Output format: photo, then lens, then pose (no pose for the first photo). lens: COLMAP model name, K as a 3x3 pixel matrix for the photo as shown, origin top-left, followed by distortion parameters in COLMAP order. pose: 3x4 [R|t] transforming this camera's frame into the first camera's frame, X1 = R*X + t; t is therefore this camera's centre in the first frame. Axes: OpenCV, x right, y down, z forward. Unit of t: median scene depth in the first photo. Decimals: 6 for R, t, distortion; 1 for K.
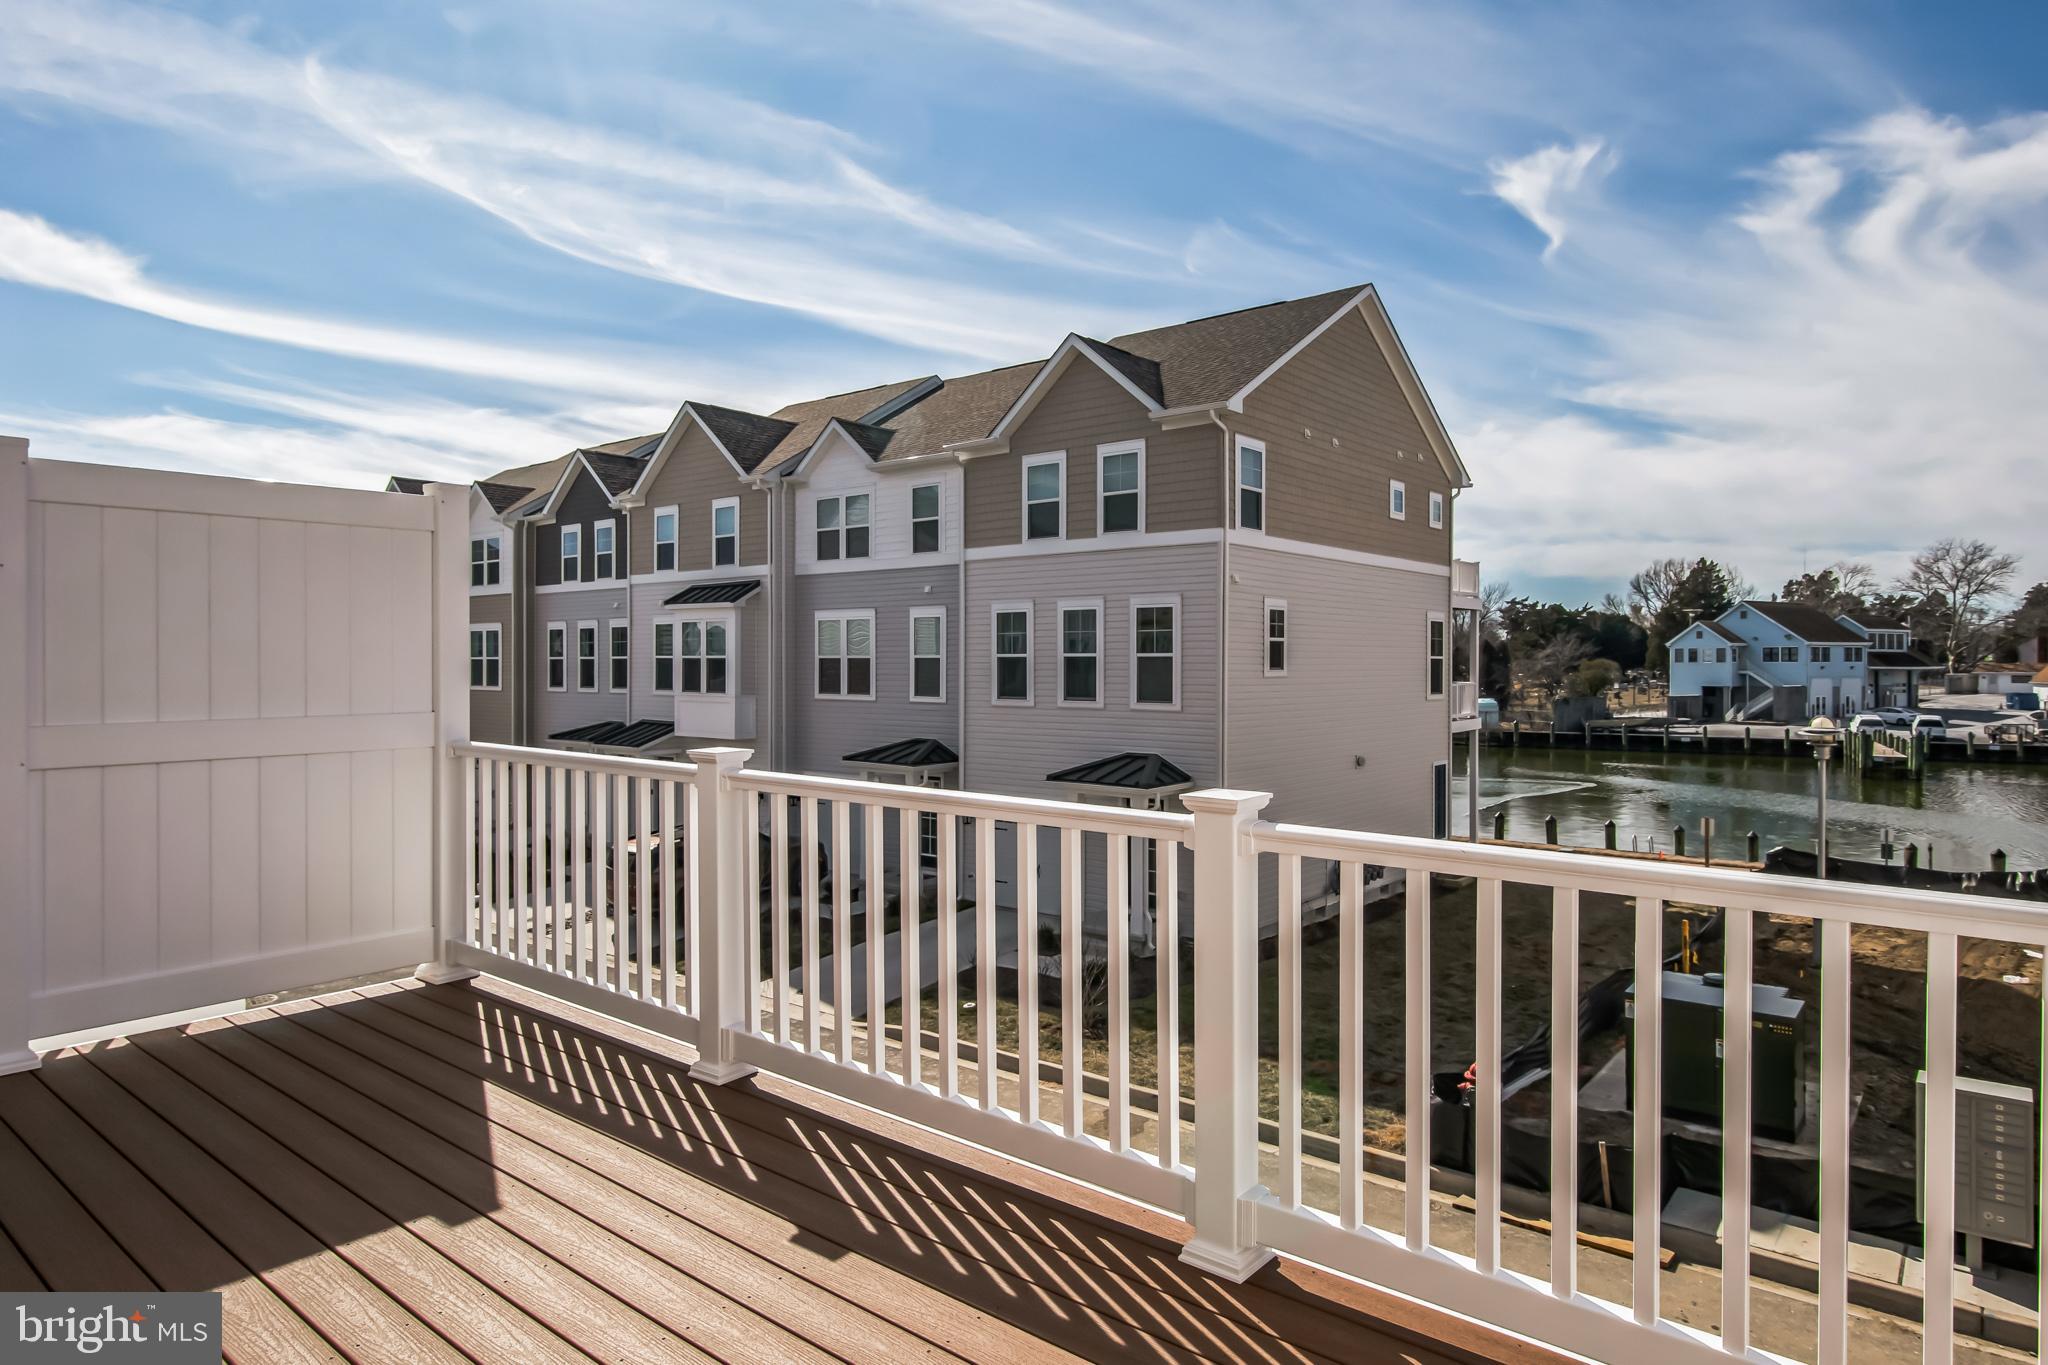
lens RADIAL K [[1204.1, 0, 1025.7], [0, 1204.1, 675.7], [0, 0, 1]] dist [-0.001600, -0.001953]
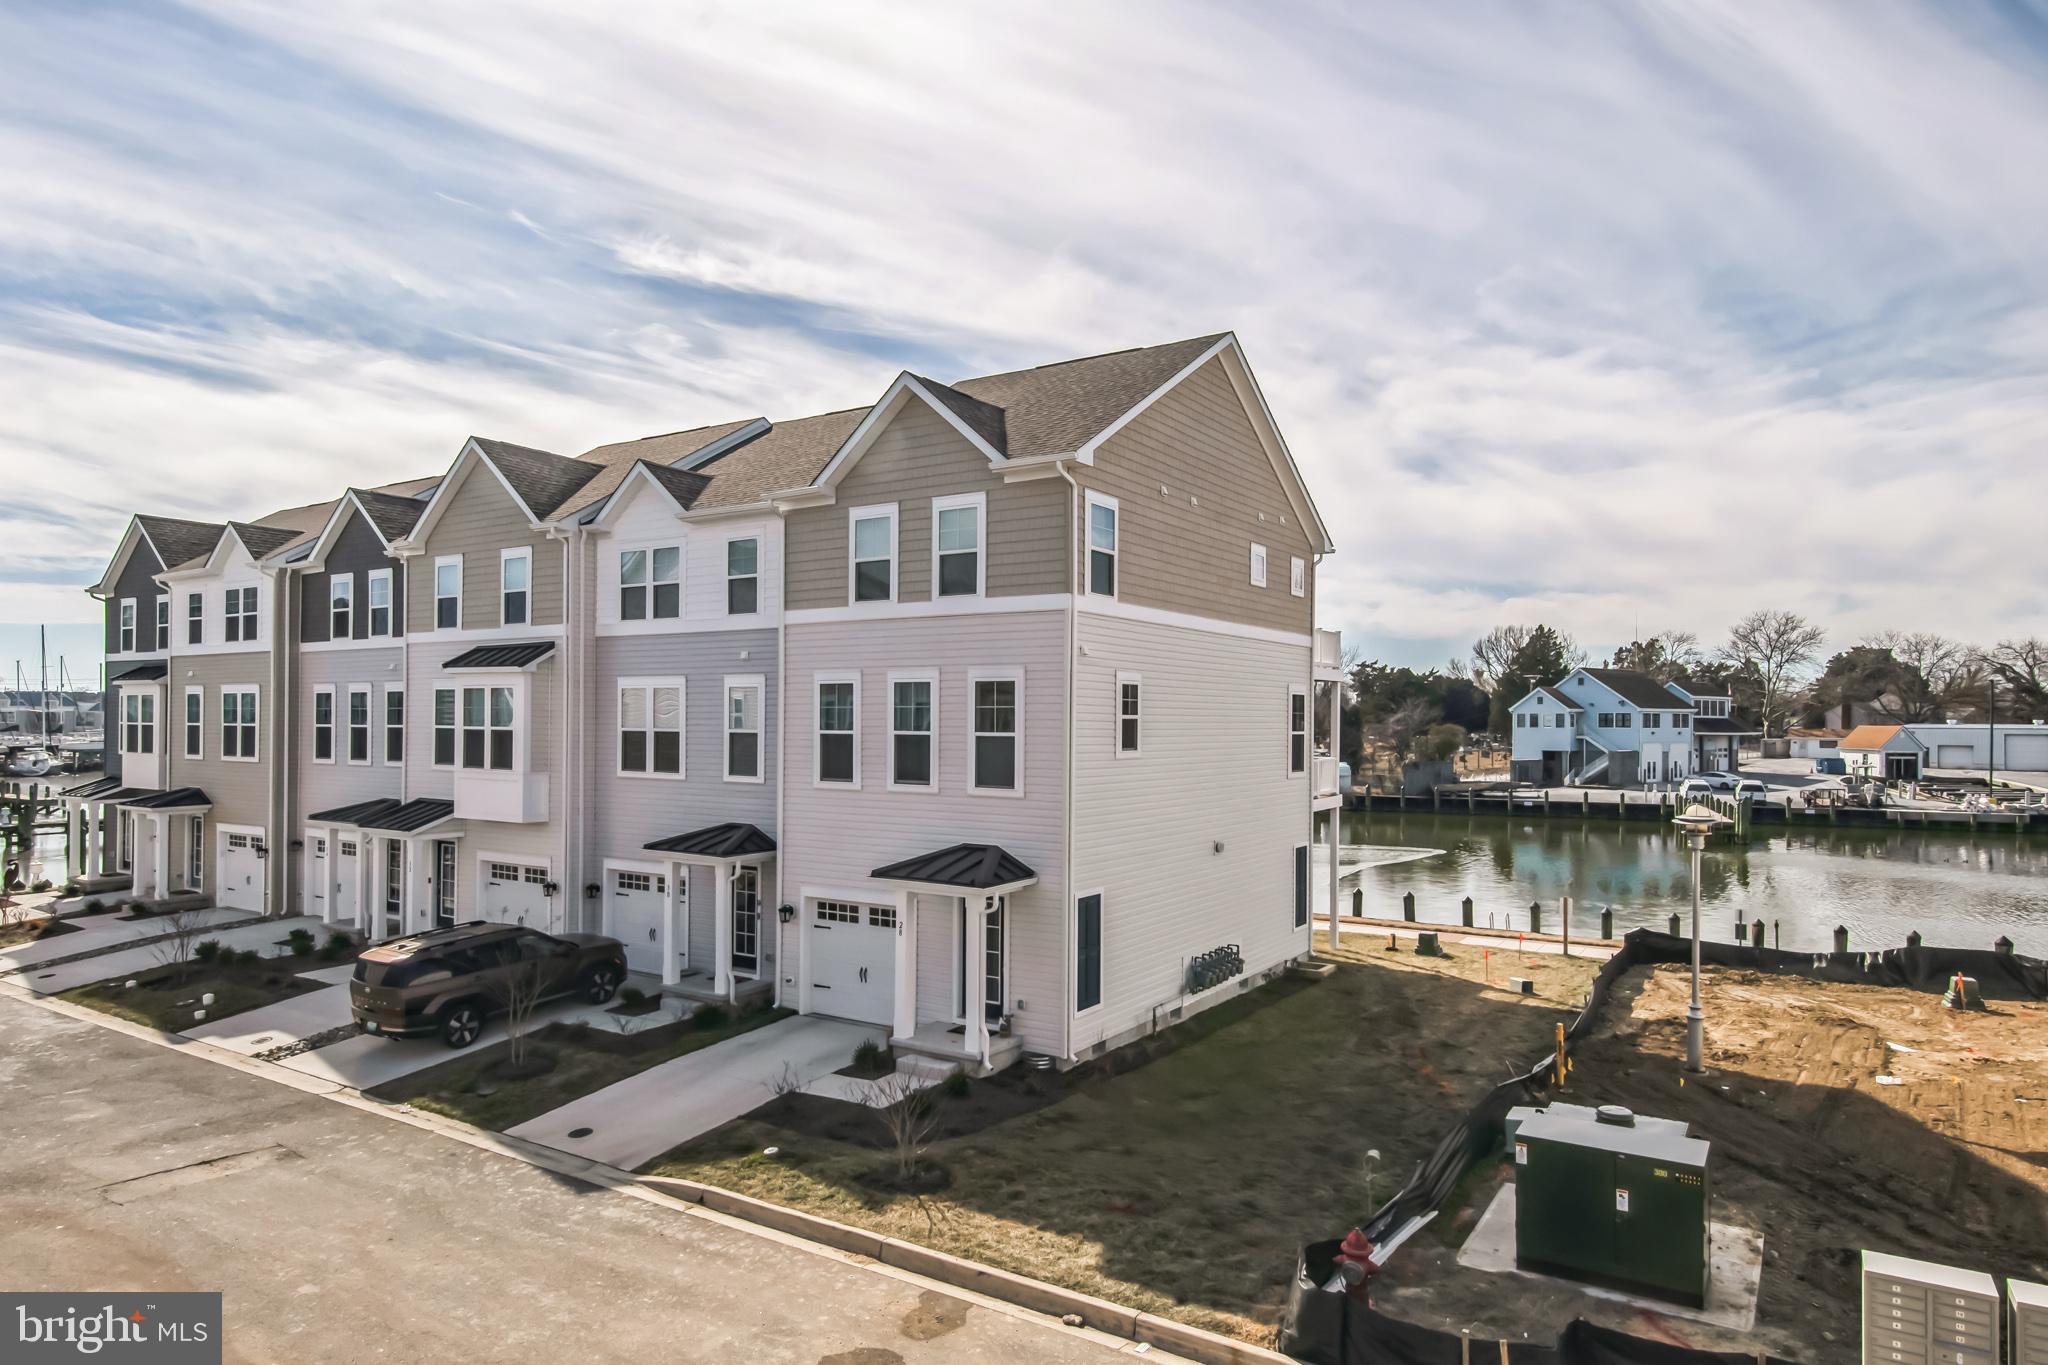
lens RADIAL K [[1218.9, 0, 1019.7], [0, 1218.9, 722.5], [0, 0, 1]] dist [-0.001785, -0.000598]
pose [[0.993807, 0.005833, 0.110964, 0.018655], [-0.004798, 0.999942, -0.009591, -0.012822], [-0.111014, 0.008999, 0.993778, 0.074520]]
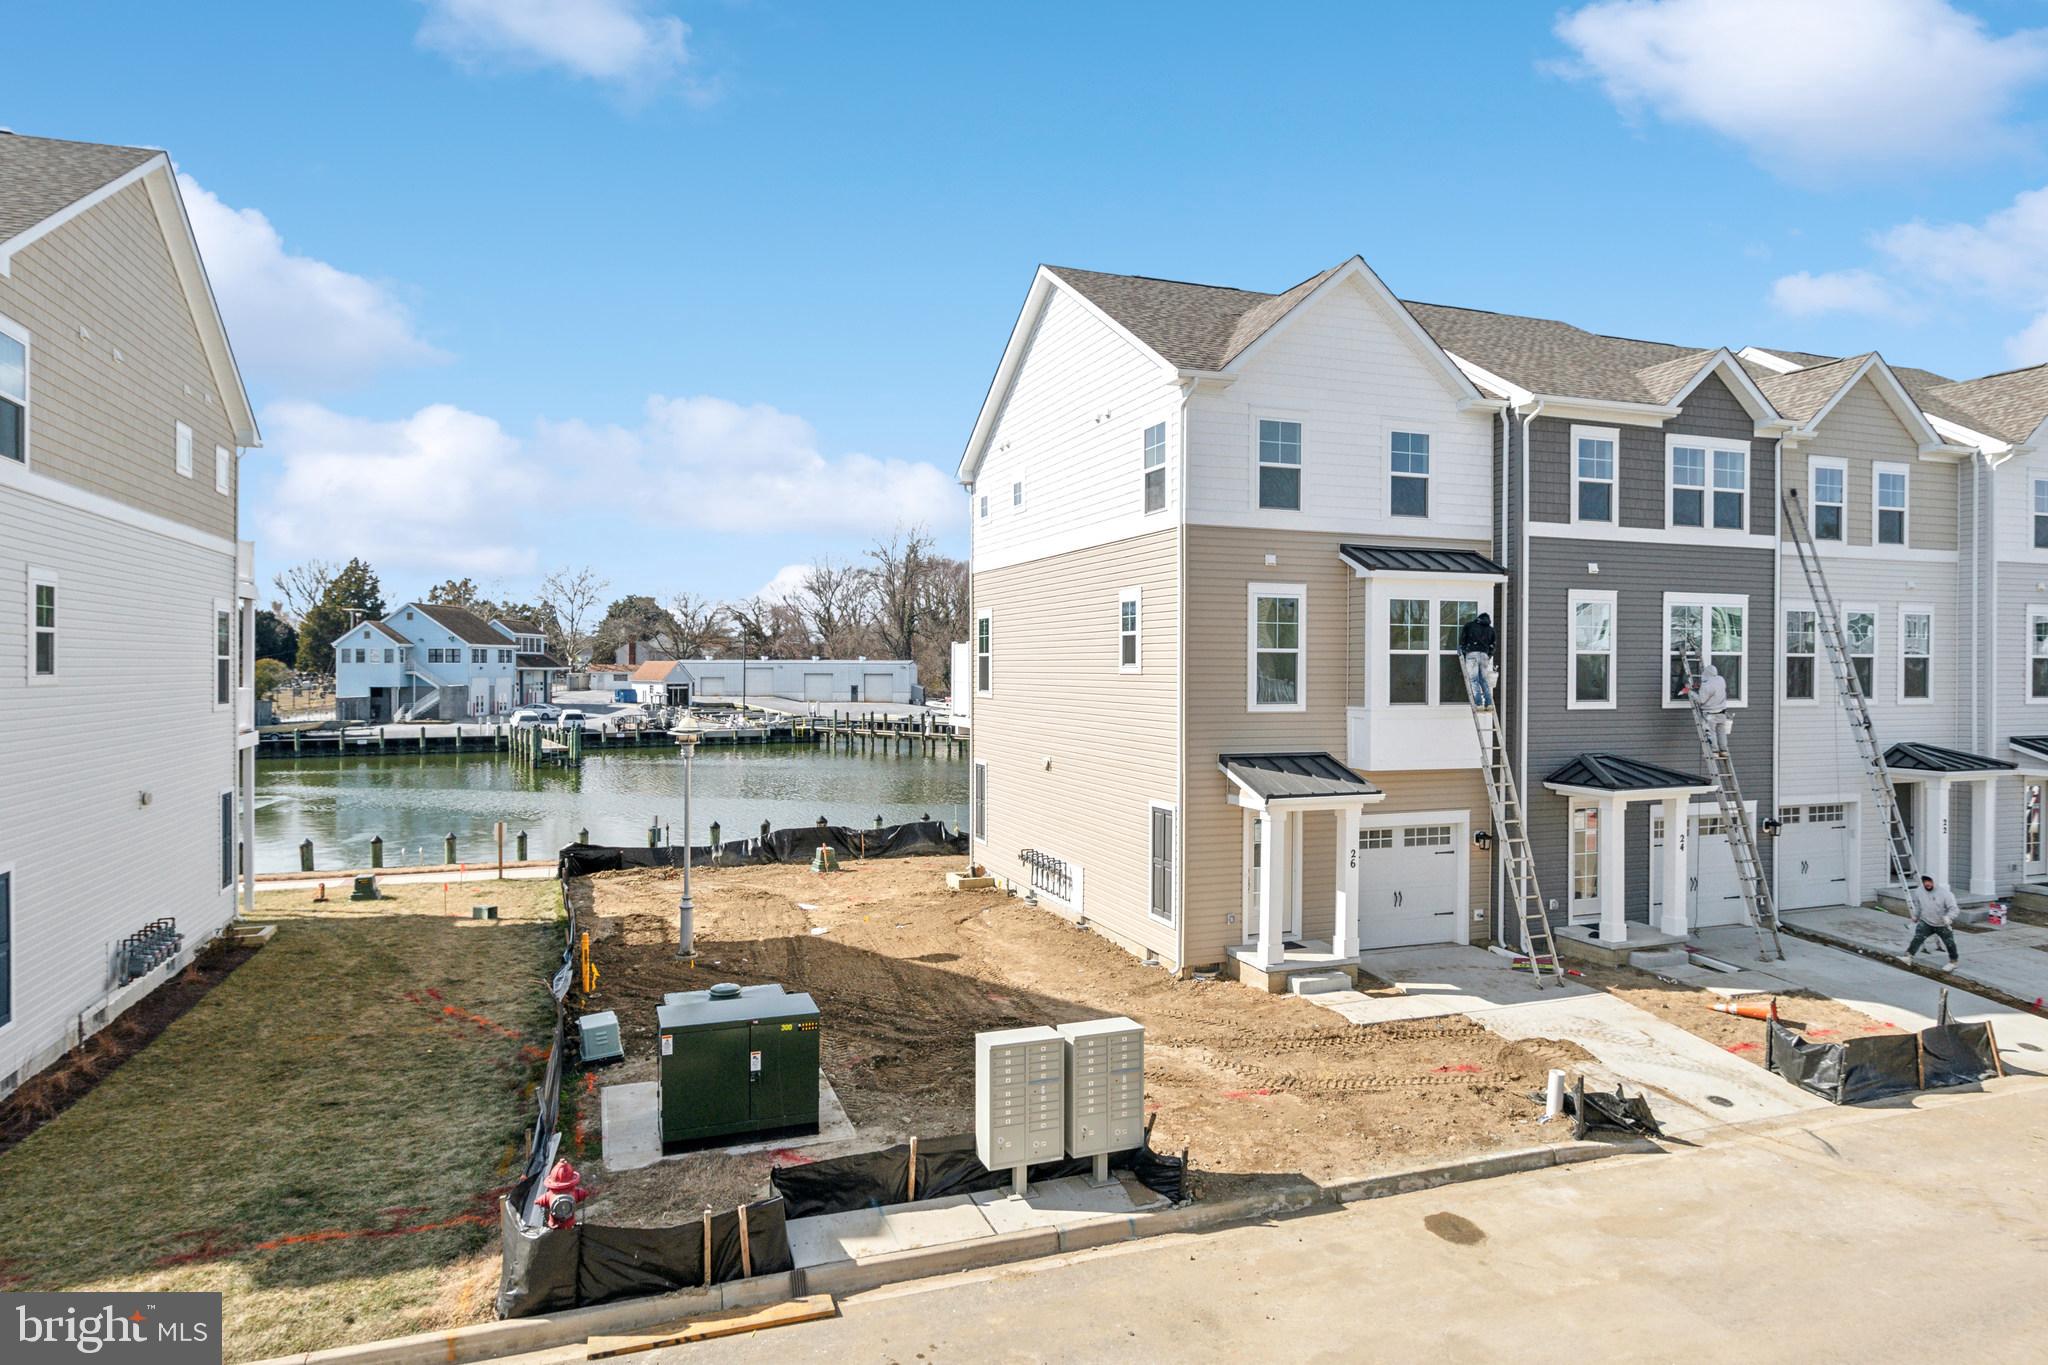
lens RADIAL K [[1204.1, 0, 1025.7], [0, 1204.1, 675.7], [0, 0, 1]] dist [-0.001600, -0.001953]
pose [[0.505813, -0.005064, 0.862628, -0.071266], [0.005121, 0.999983, 0.002868, -0.002570], [-0.862628, 0.002967, 0.505830, 0.143395]]
